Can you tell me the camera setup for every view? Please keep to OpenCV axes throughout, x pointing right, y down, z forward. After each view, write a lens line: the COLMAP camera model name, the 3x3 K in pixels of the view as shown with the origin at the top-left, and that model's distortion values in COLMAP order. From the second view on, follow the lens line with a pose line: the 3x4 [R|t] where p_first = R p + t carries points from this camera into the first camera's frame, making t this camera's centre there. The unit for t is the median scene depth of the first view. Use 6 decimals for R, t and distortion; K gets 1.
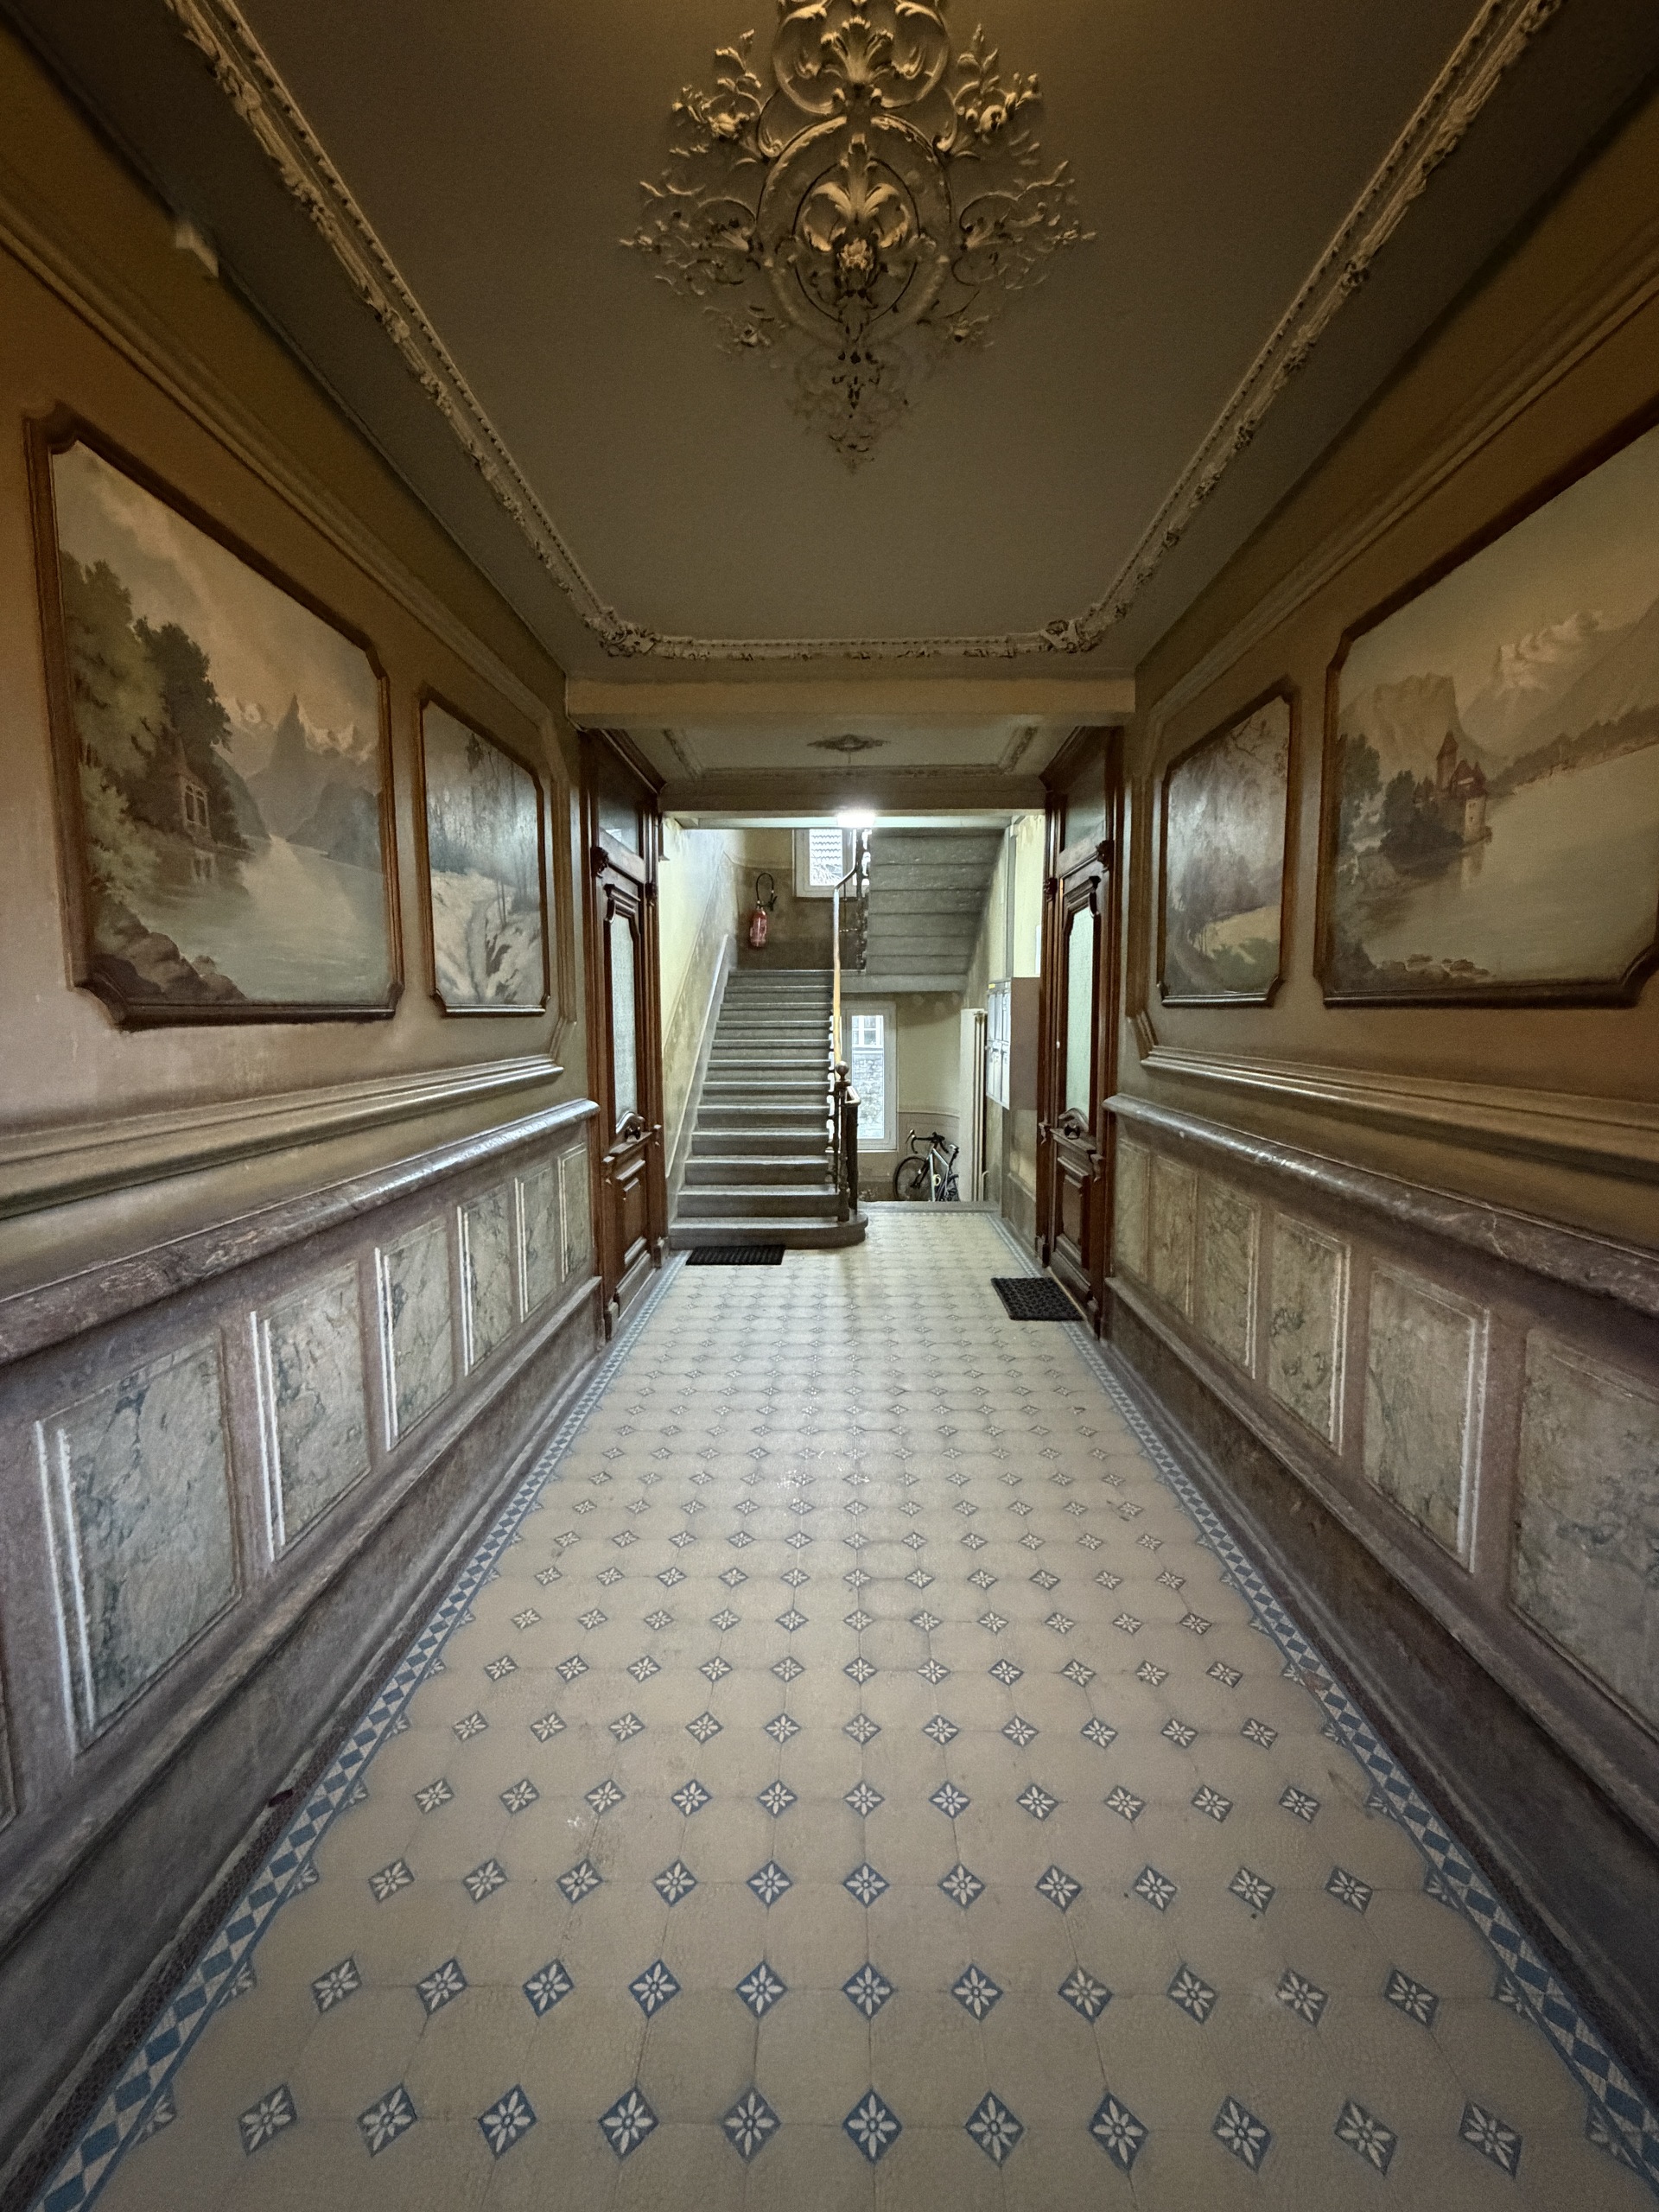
lens RADIAL K [[888.6, 0, 829.1], [0, 888.6, 1099.9], [0, 0, 1]] dist [-0.000687, -0.000235]
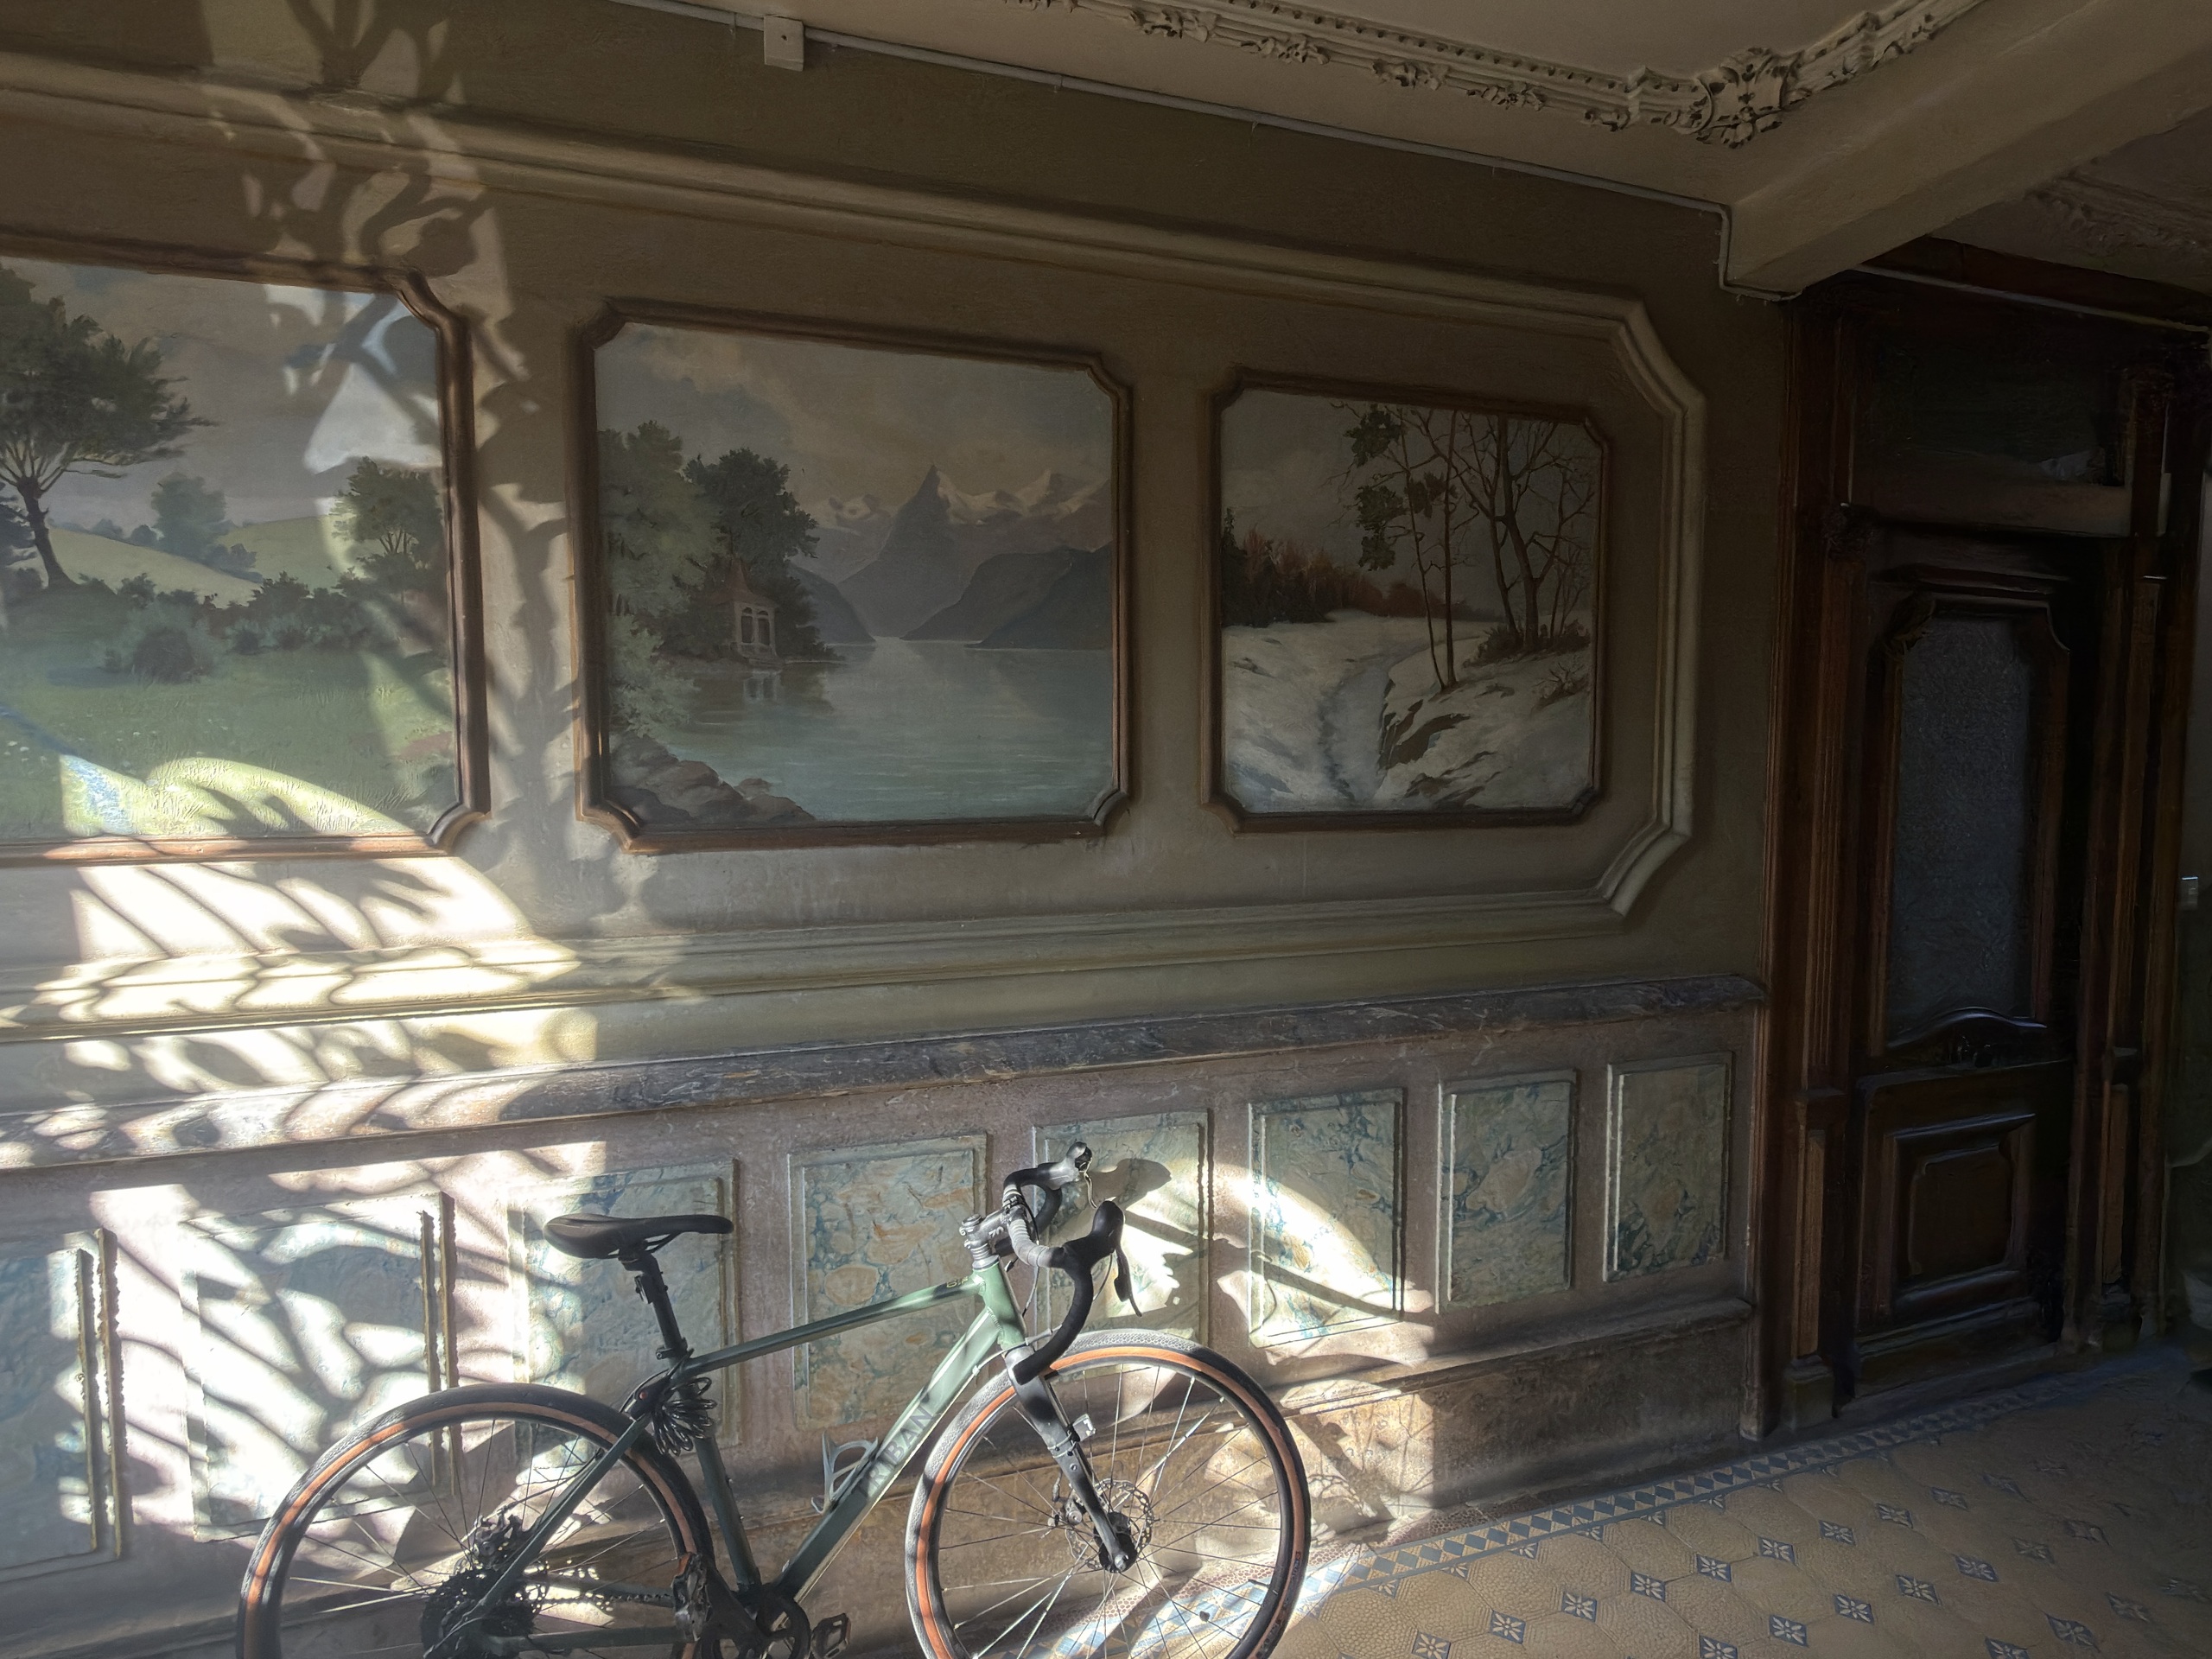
lens RADIAL K [[1046.8, 0, 1104.8], [0, 1046.8, 824.2], [0, 0, 1]] dist [-0.000075, 0.000021]
pose [[0.308103, 0.062722, -0.949283, 0.514982], [-0.093538, 0.994987, 0.035383, -0.190832], [0.946743, 0.077893, 0.312426, 1.021029]]
